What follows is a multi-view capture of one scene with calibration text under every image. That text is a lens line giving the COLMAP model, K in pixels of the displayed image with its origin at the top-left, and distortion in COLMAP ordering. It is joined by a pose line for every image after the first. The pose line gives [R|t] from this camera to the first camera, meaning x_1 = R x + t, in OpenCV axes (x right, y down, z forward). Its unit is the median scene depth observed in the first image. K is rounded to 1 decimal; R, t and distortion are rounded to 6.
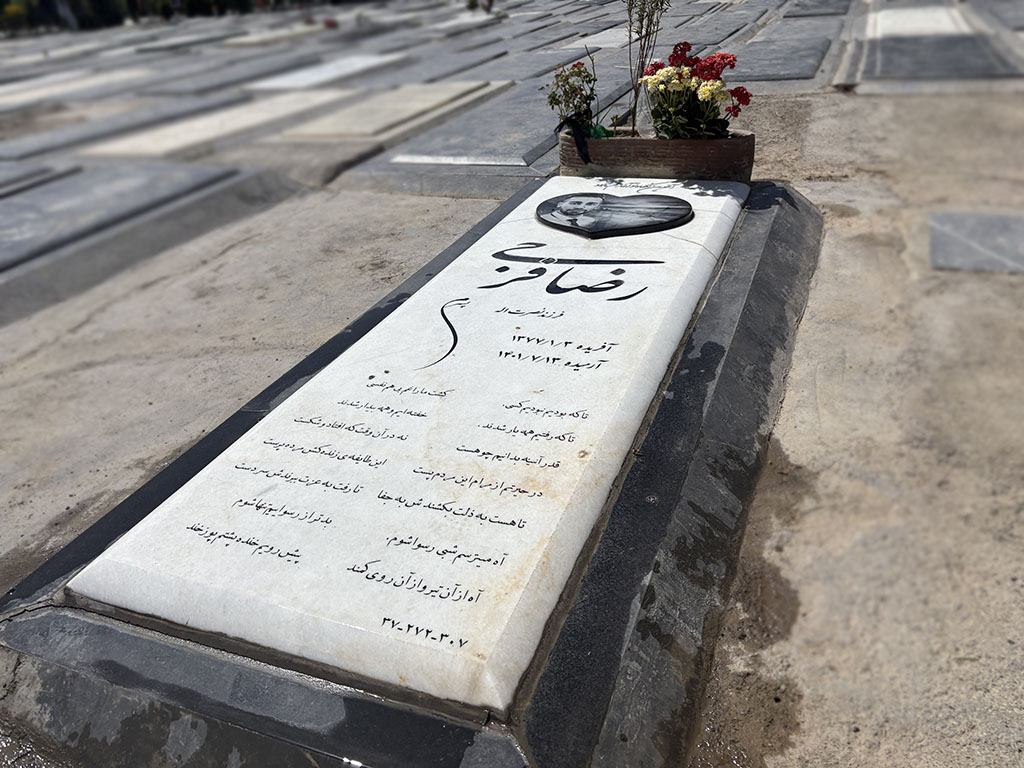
lens RADIAL K [[772.2, 0, 518.0], [0, 772.2, 383.1], [0, 0, 1]] dist [0.045085, -0.050070]
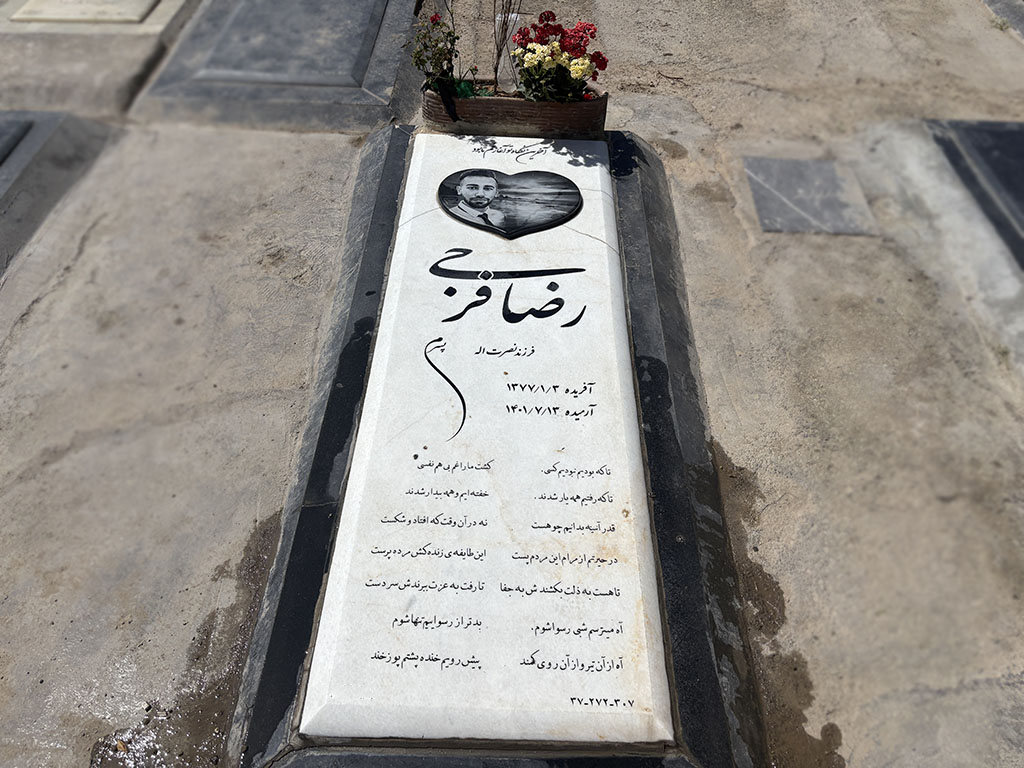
lens RADIAL K [[772.2, 0, 513.6], [0, 772.2, 383.0], [0, 0, 1]] dist [0.045085, -0.050070]
pose [[0.930021, -0.189192, 0.315068, -0.361764], [0.086574, 0.945969, 0.312486, -0.423415], [-0.357165, -0.263342, 0.896150, -0.069714]]
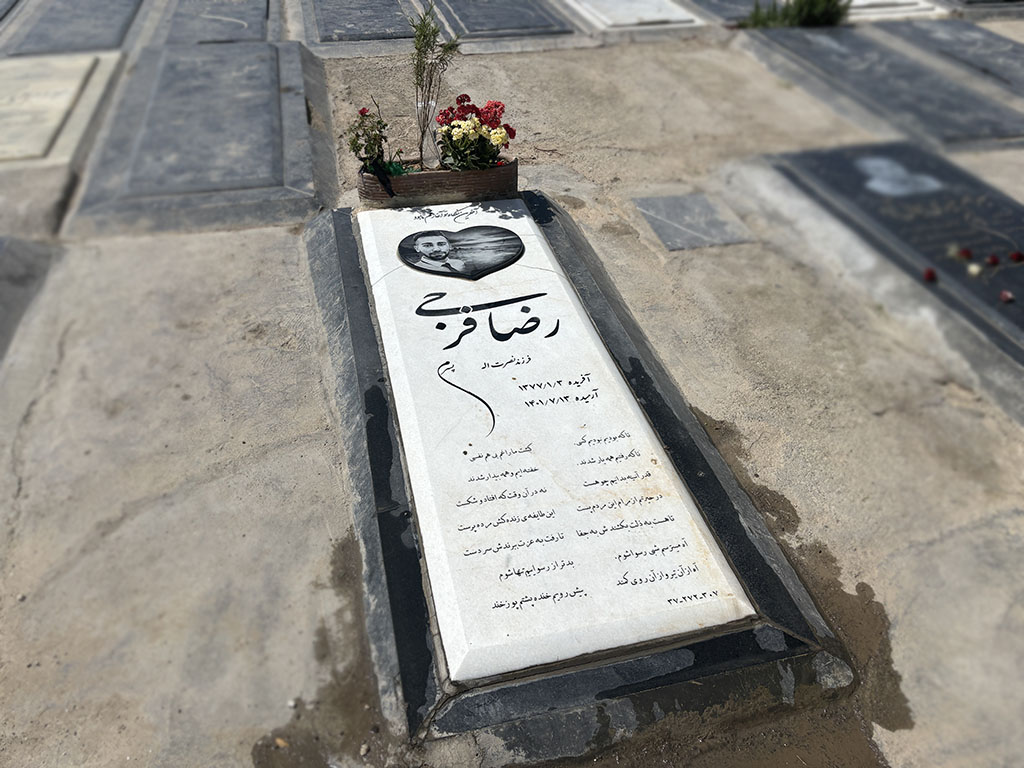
lens RADIAL K [[772.2, 0, 509.1], [0, 772.2, 385.4], [0, 0, 1]] dist [0.045085, -0.050070]
pose [[0.808842, -0.293449, 0.509571, -0.697017], [0.213990, 0.954051, 0.209748, -0.344468], [-0.547707, -0.060610, 0.834472, -0.128964]]
